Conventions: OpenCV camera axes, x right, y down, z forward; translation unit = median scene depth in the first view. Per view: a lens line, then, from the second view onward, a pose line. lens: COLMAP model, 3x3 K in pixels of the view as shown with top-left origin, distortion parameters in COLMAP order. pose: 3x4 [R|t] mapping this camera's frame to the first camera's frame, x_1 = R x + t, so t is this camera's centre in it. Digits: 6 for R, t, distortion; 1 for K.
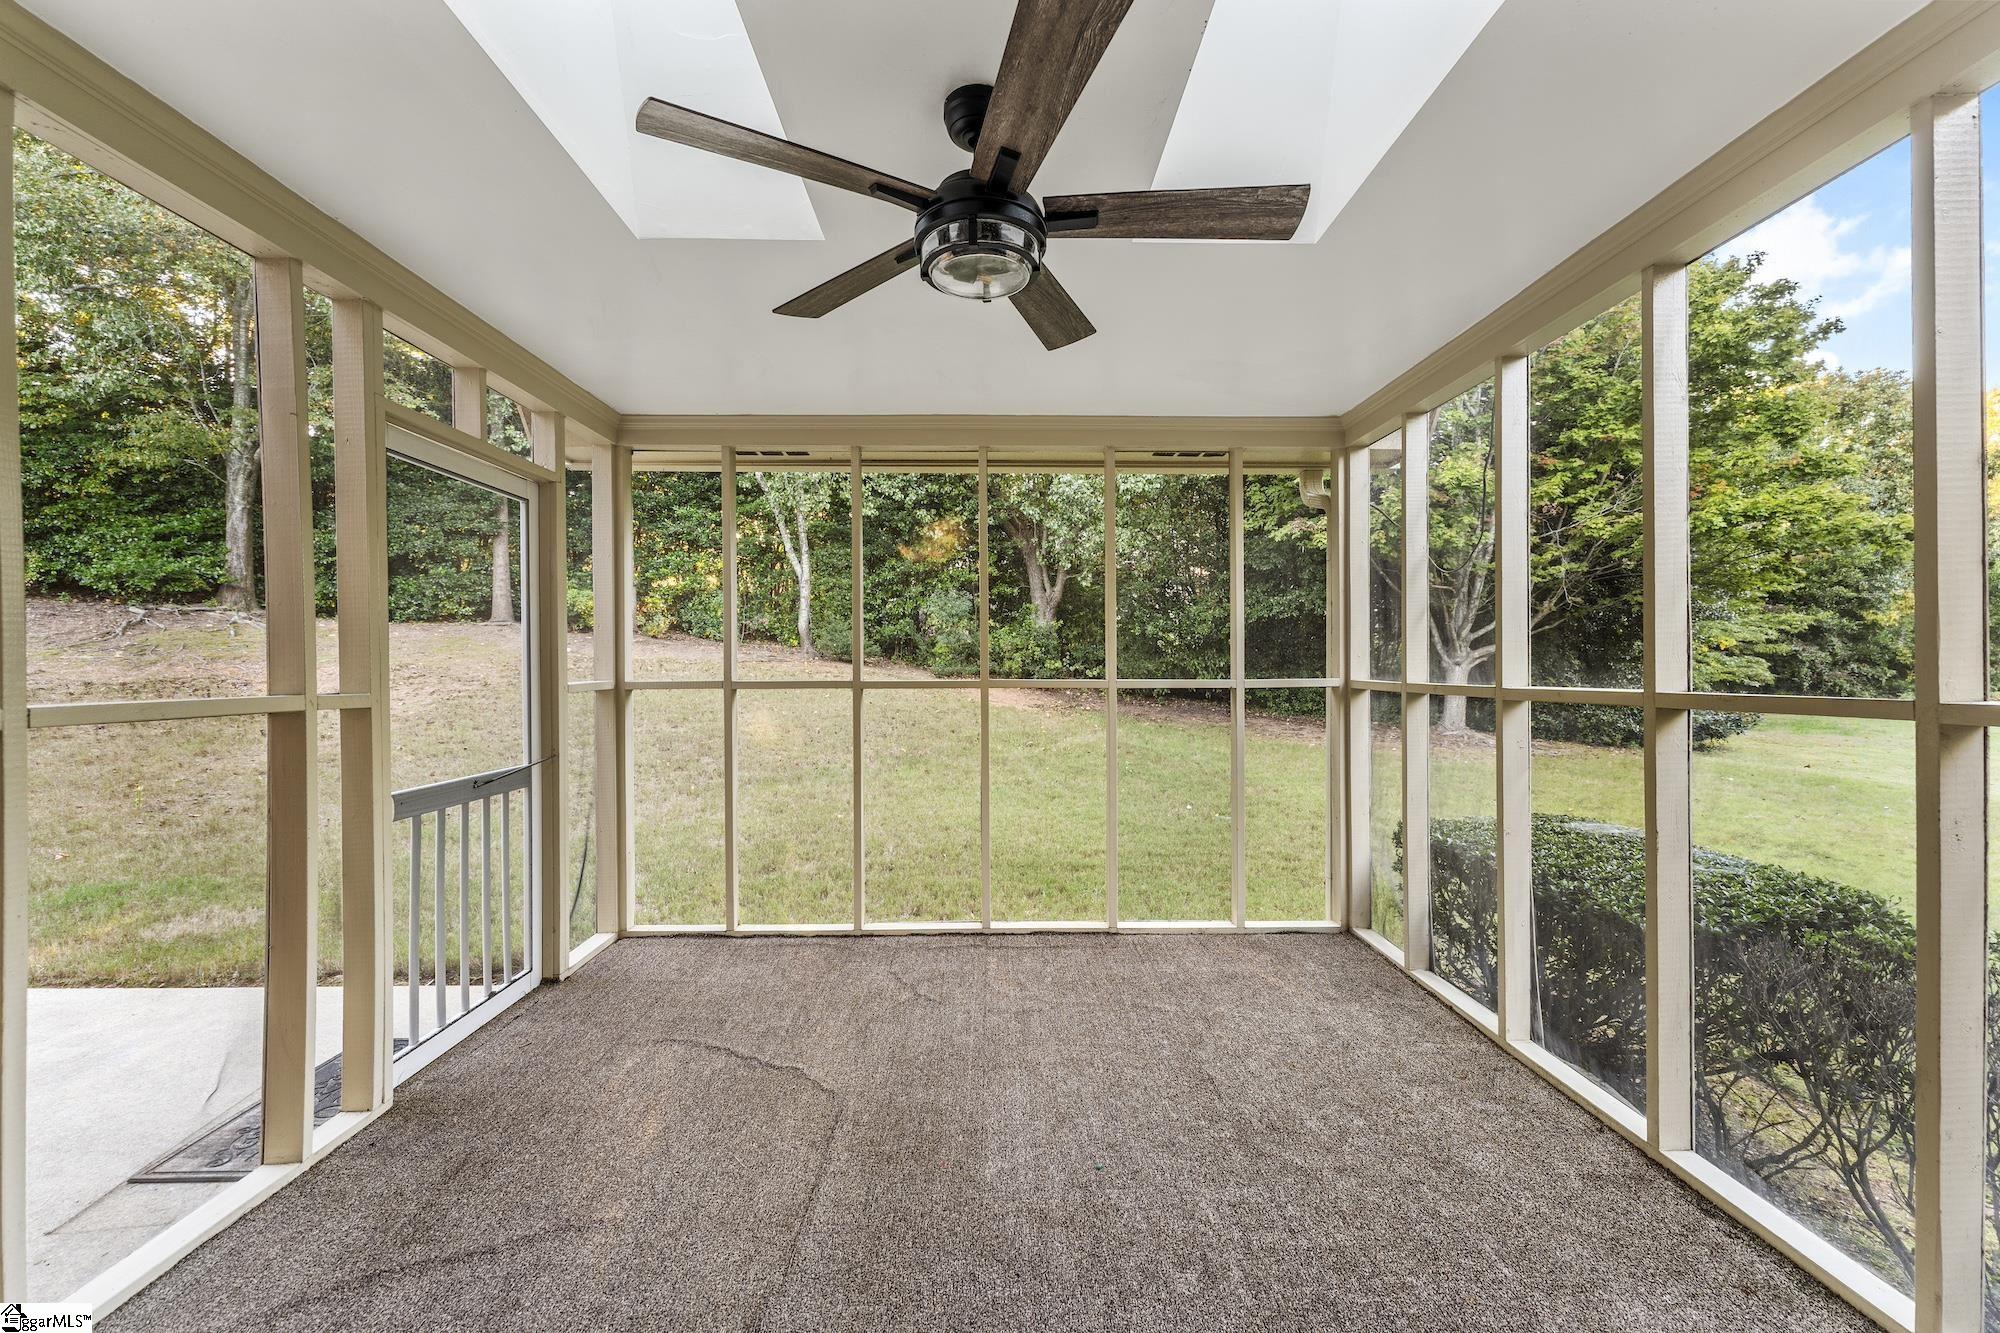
lens RADIAL K [[791.7, 0, 996.6], [0, 791.7, 663.5], [0, 0, 1]] dist [0.004366, -0.000553]
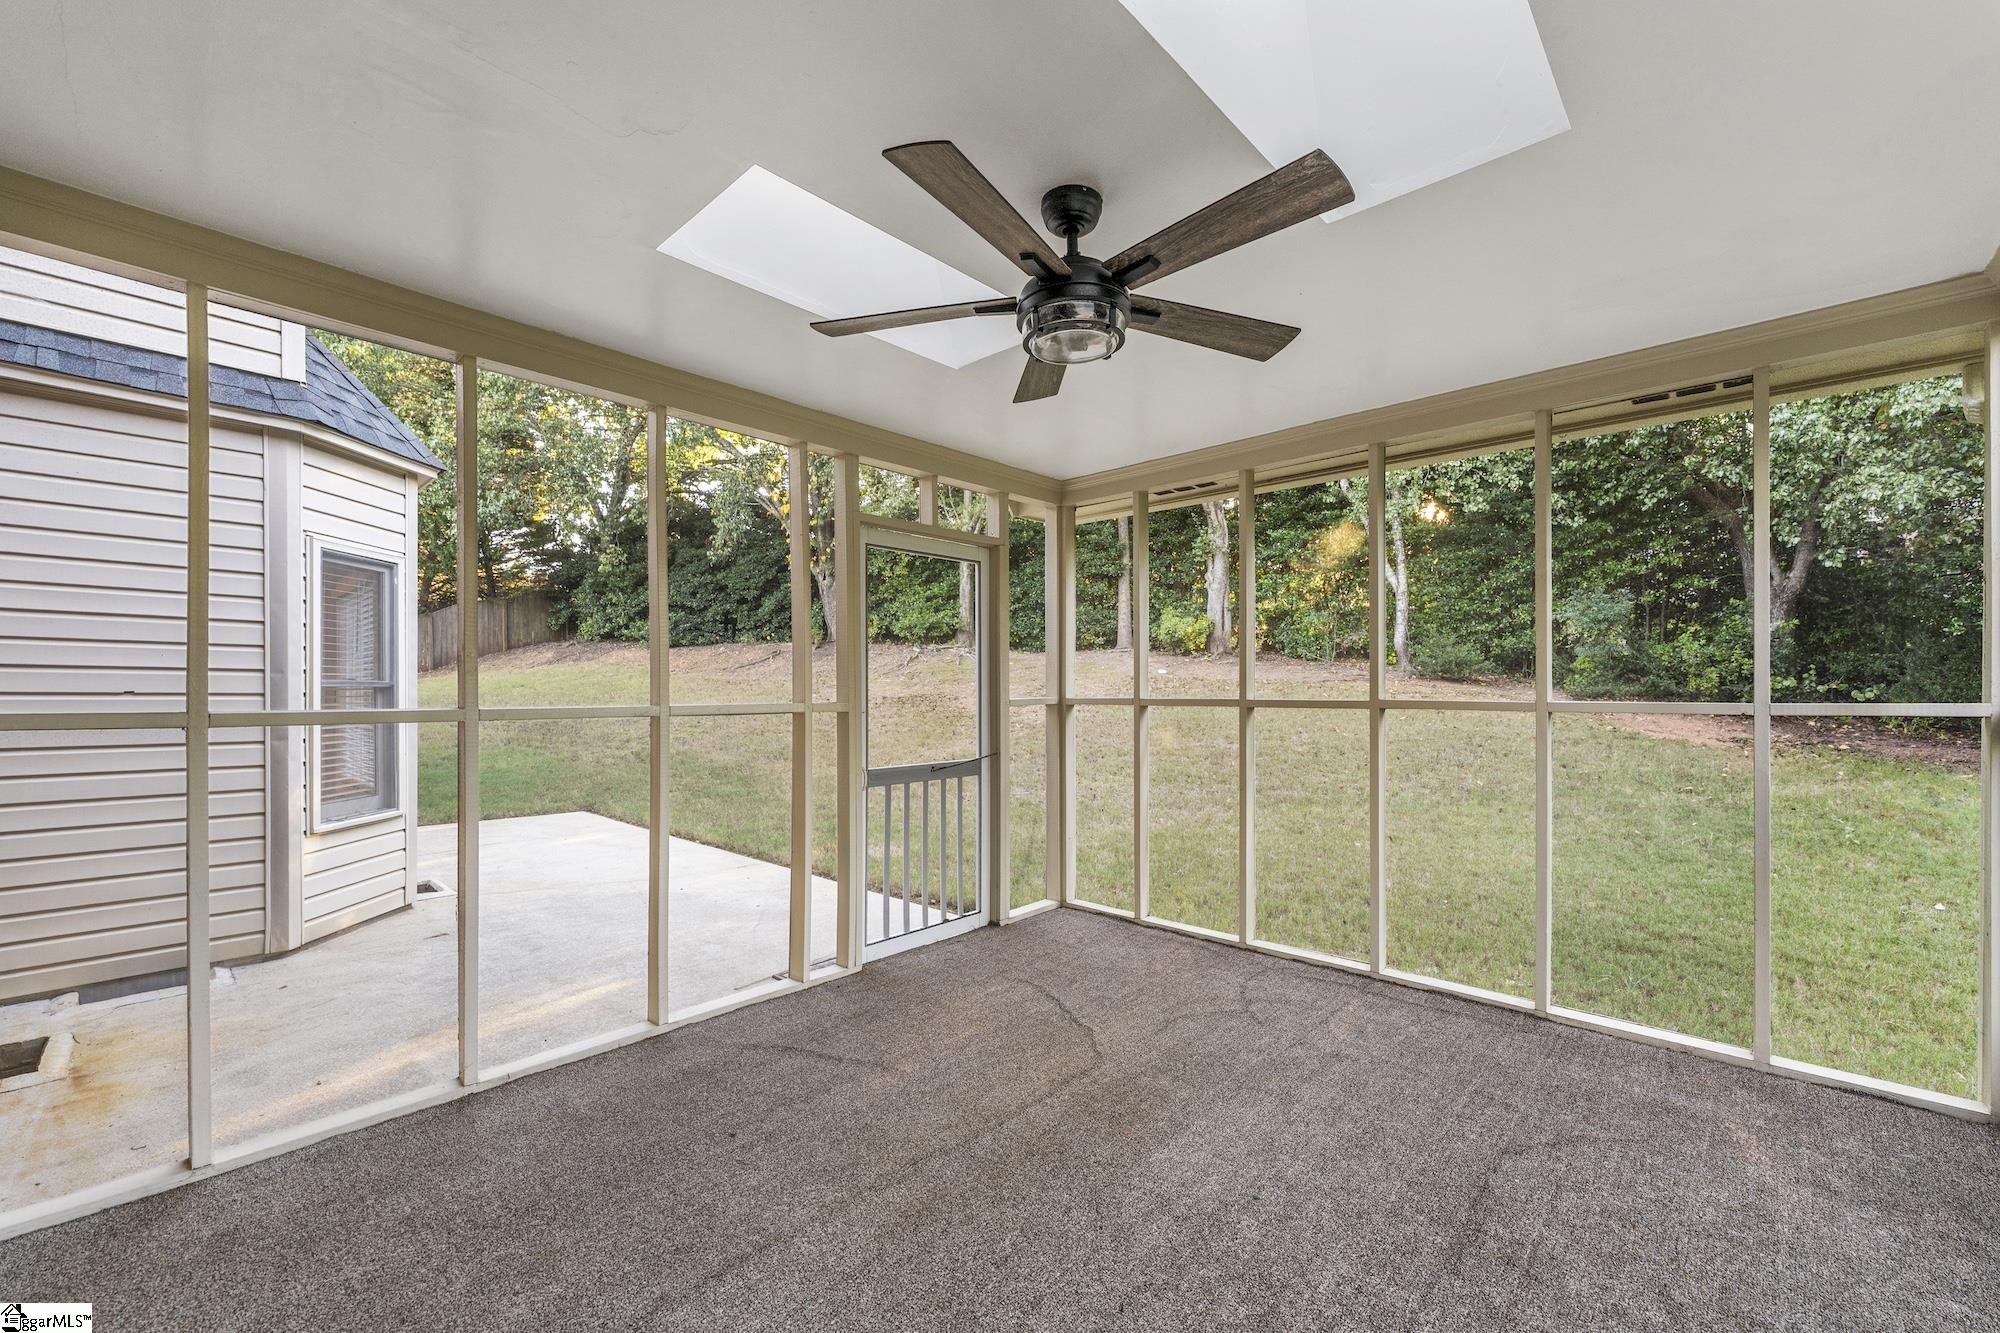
lens RADIAL K [[791.7, 0, 989.7], [0, 791.7, 680.7], [0, 0, 1]] dist [0.004366, -0.000553]
pose [[0.724548, -0.005747, -0.689201, 0.295153], [0.003332, 0.999983, -0.004835, 0.001920], [0.689217, 0.001206, 0.724554, 0.034105]]
